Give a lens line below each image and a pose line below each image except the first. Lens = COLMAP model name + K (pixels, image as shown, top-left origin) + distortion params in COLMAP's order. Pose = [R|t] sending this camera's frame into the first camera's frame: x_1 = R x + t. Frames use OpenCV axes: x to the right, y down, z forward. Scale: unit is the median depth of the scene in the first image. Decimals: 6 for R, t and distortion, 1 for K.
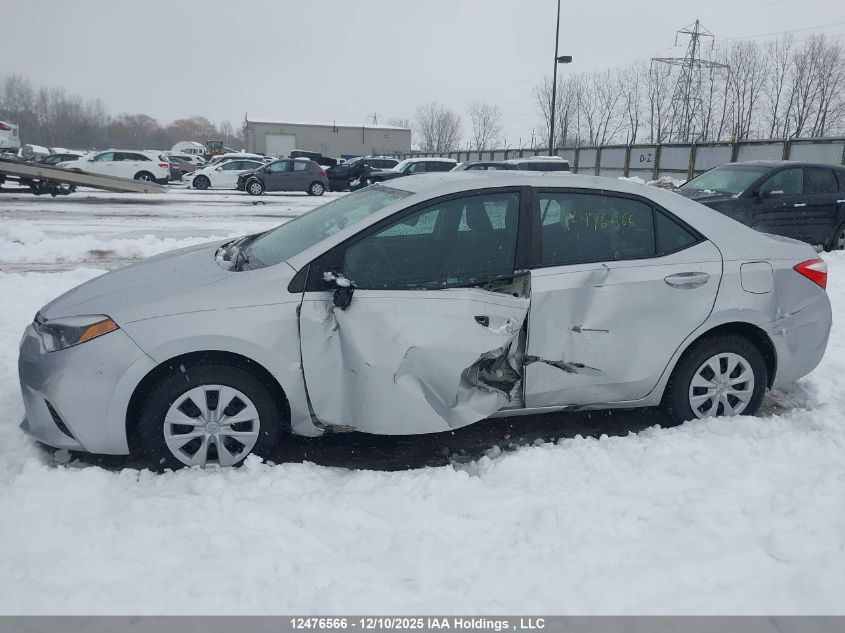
lens RADIAL K [[672.1, 0, 430.4], [0, 672.1, 310.1], [0, 0, 1]] dist [0.047292, -0.064646]
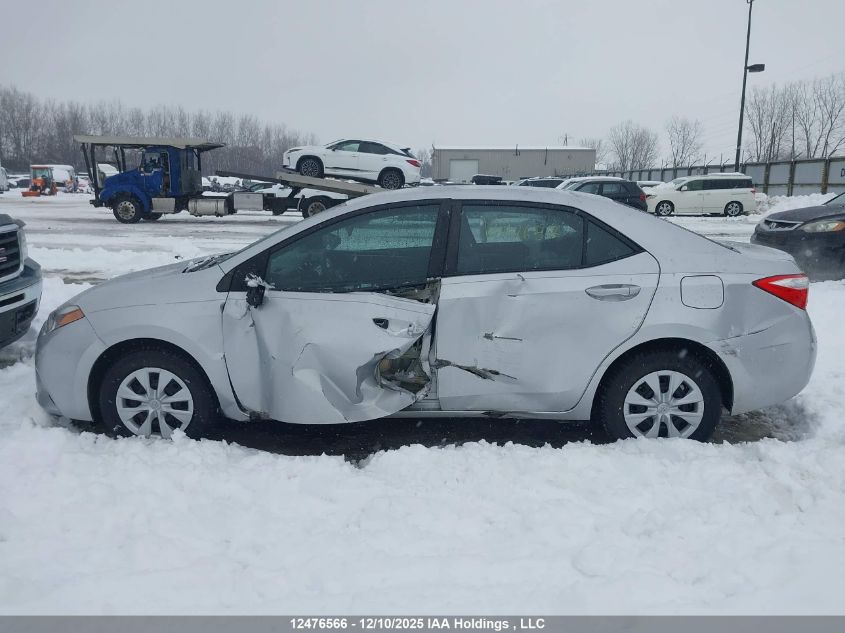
lens RADIAL K [[672.1, 0, 430.4], [0, 672.1, 310.1], [0, 0, 1]] dist [0.047292, -0.064646]
pose [[0.958708, 0.031582, -0.282632, 0.412997], [-0.040786, 0.998810, -0.026740, 0.018683], [0.281451, 0.037163, 0.958856, -0.005250]]
